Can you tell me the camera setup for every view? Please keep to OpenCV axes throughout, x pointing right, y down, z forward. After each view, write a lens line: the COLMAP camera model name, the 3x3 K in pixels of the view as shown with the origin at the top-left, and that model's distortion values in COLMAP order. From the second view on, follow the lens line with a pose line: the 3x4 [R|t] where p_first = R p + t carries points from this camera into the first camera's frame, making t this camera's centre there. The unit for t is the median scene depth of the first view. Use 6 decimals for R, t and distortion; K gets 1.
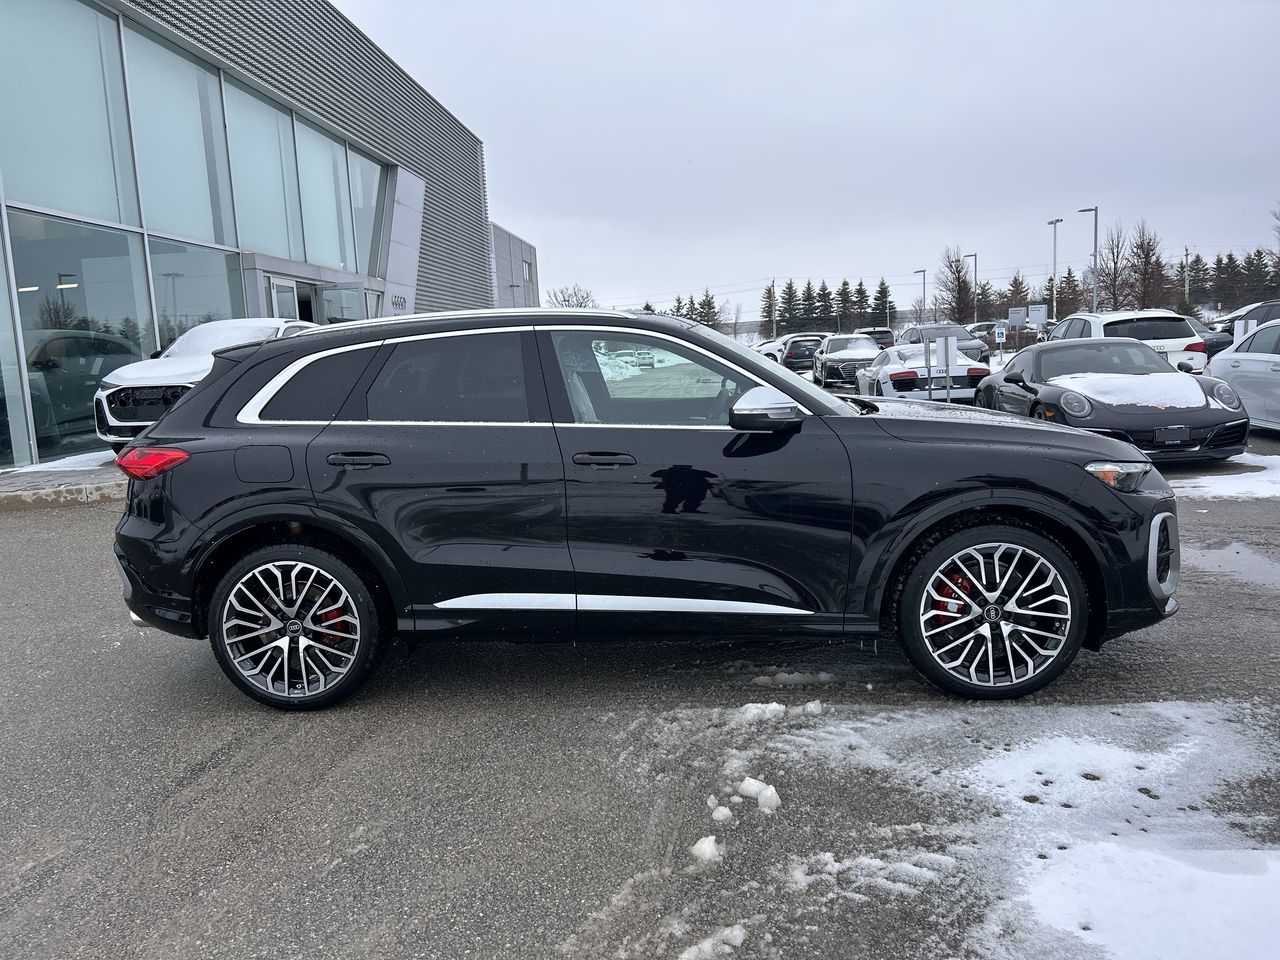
lens RADIAL K [[958.5, 0, 629.1], [0, 958.5, 477.3], [0, 0, 1]] dist [0.068309, -0.067697]
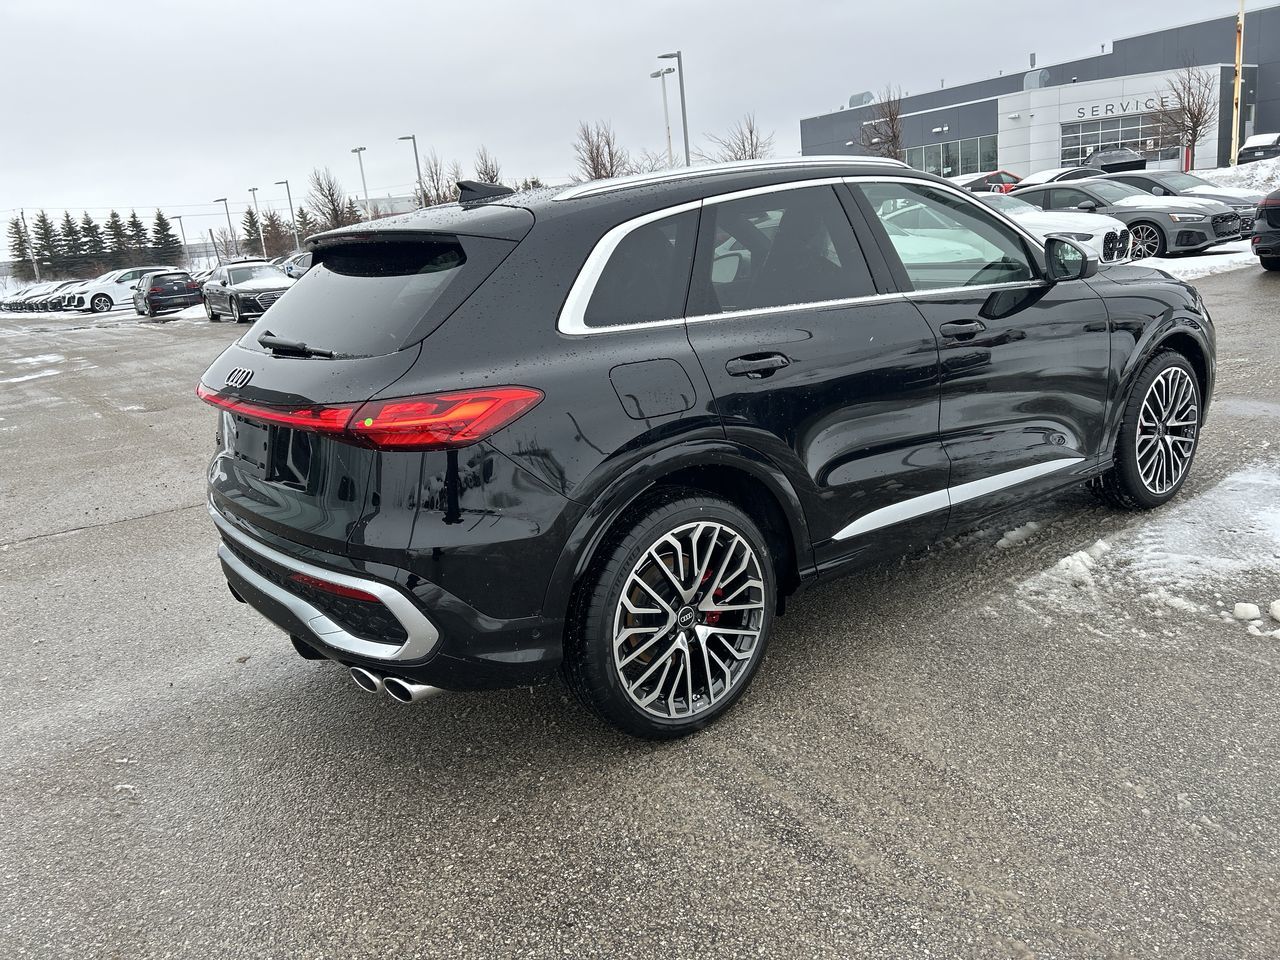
lens RADIAL K [[958.5, 0, 629.1], [0, 958.5, 477.3], [0, 0, 1]] dist [0.068309, -0.067697]
pose [[0.752972, -0.188909, 0.630354, -0.820833], [0.147706, 0.981985, 0.117851, -0.033314], [-0.641261, 0.004369, 0.767310, 0.507065]]
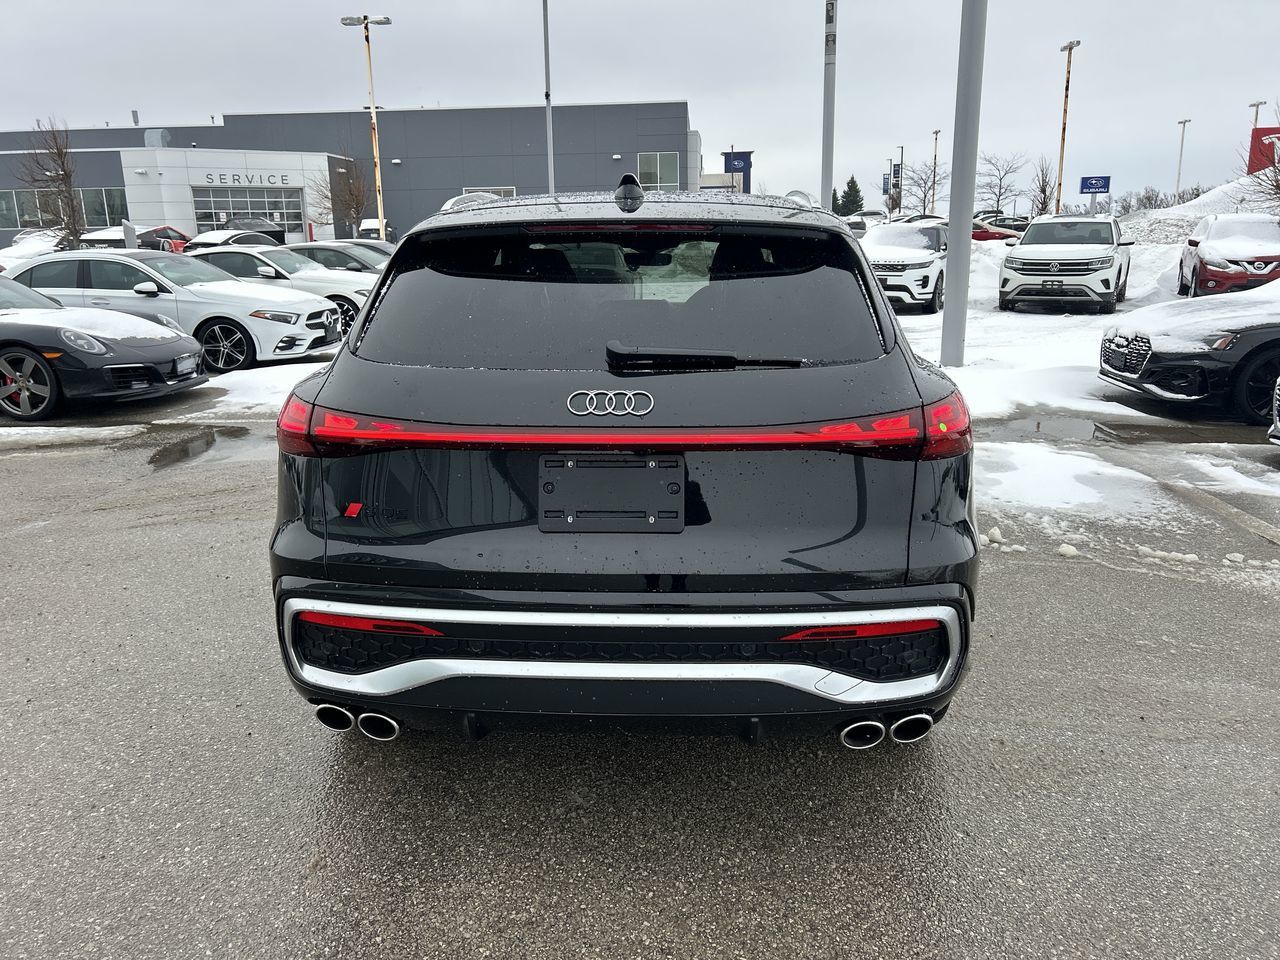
lens RADIAL K [[964.5, 0, 635.4], [0, 964.5, 482.0], [0, 0, 1]] dist [0.028324, -0.002442]
pose [[-0.020166, -0.198409, 0.979912, -1.093418], [0.151284, 0.968220, 0.199155, -0.124809], [-0.988285, 0.152261, 0.010491, 1.232172]]
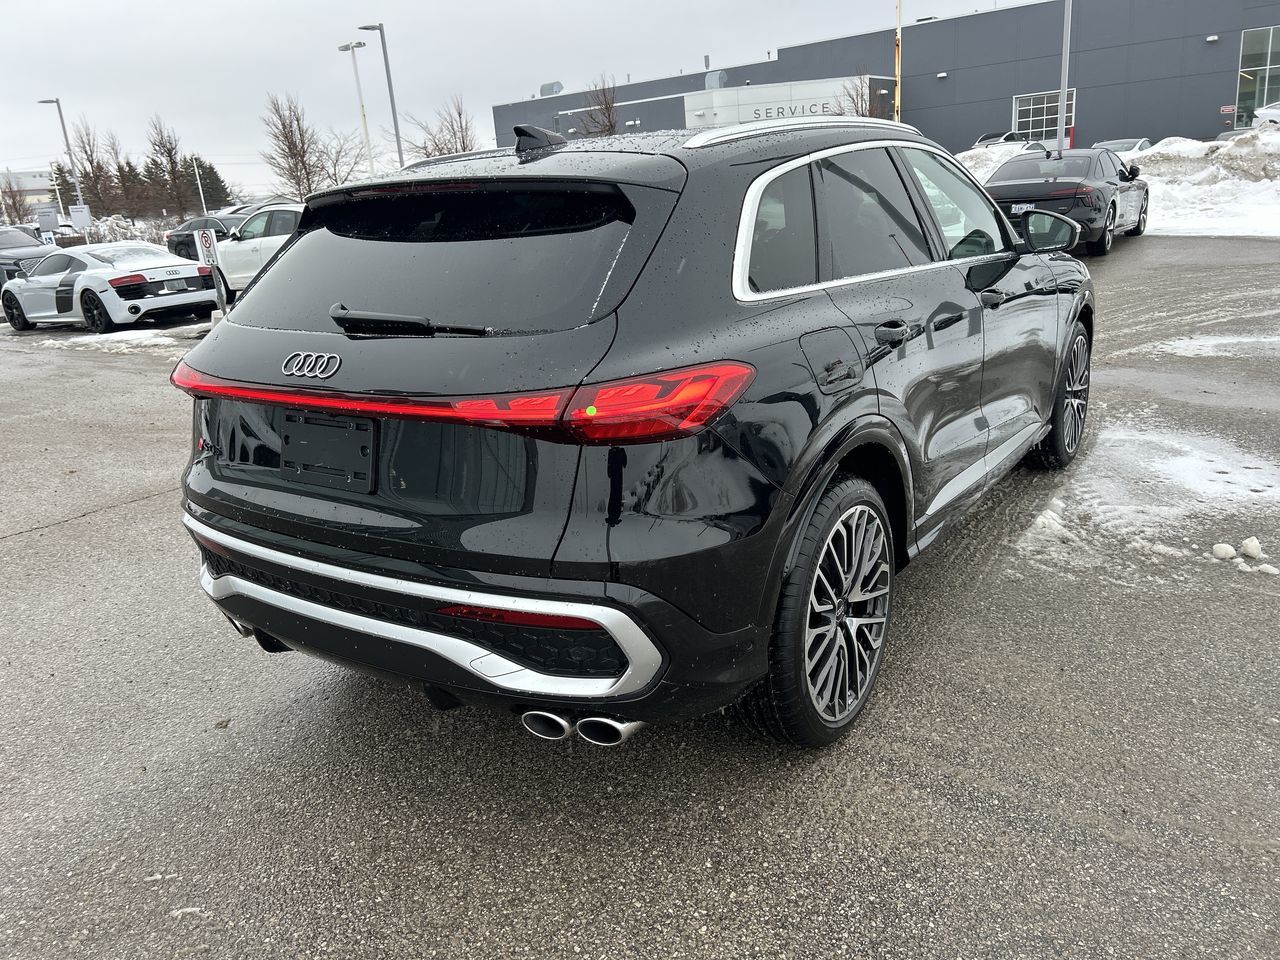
lens RADIAL K [[961.7, 0, 630.0], [0, 961.7, 490.2], [0, 0, 1]] dist [0.061888, -0.062009]
pose [[0.512027, -0.248292, 0.822302, -0.957033], [0.166649, 0.967837, 0.188467, -0.069282], [-0.842649, 0.040536, 0.536936, 0.791100]]
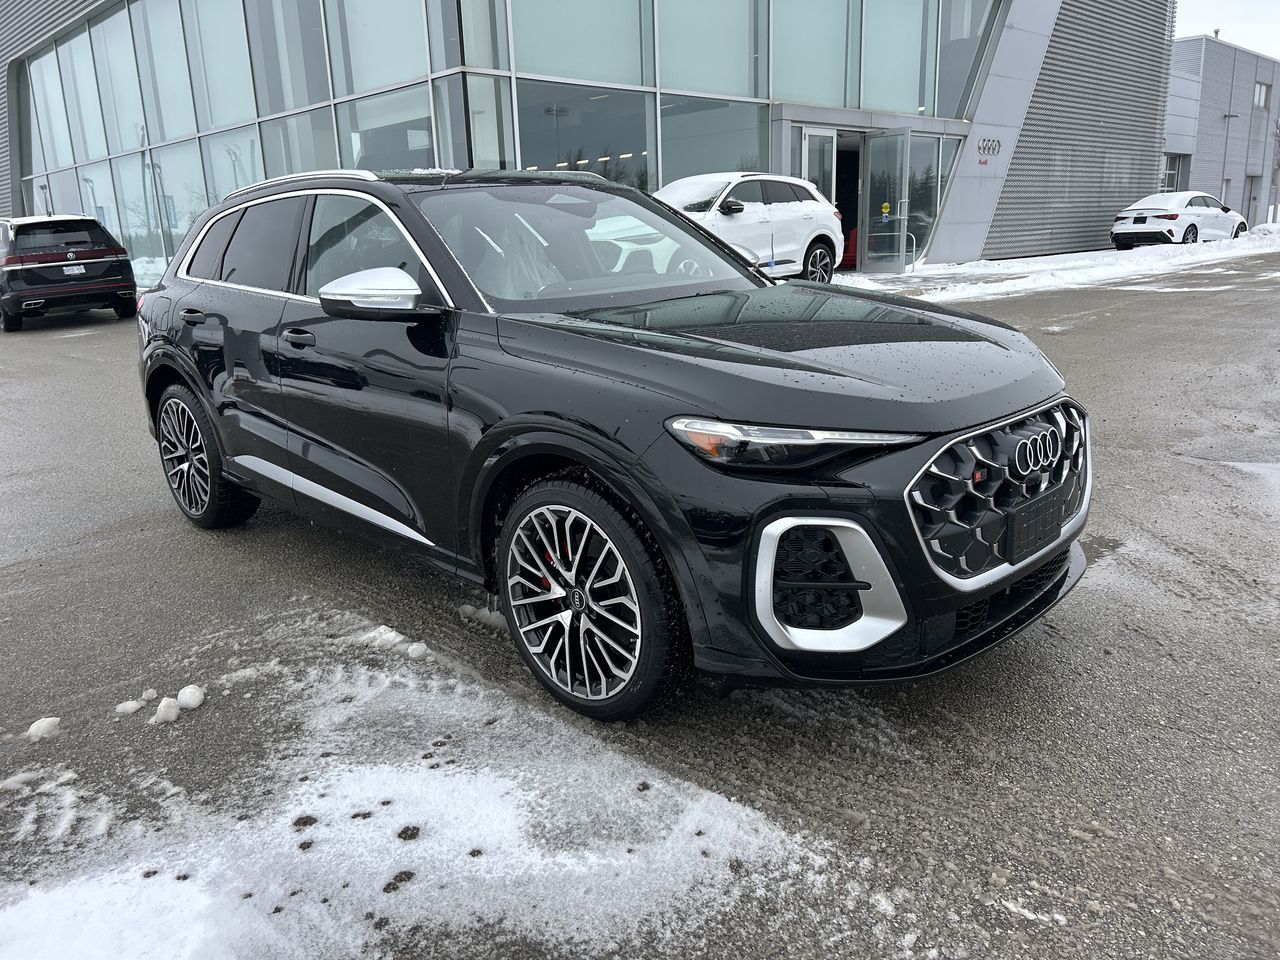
lens RADIAL K [[955.3, 0, 624.4], [0, 955.3, 477.7], [0, 0, 1]] dist [0.069258, -0.073903]
pose [[0.747532, 0.188084, -0.637040, 0.827934], [-0.090354, 0.978951, 0.183007, -0.084162], [0.658052, -0.079245, 0.748791, 0.477838]]
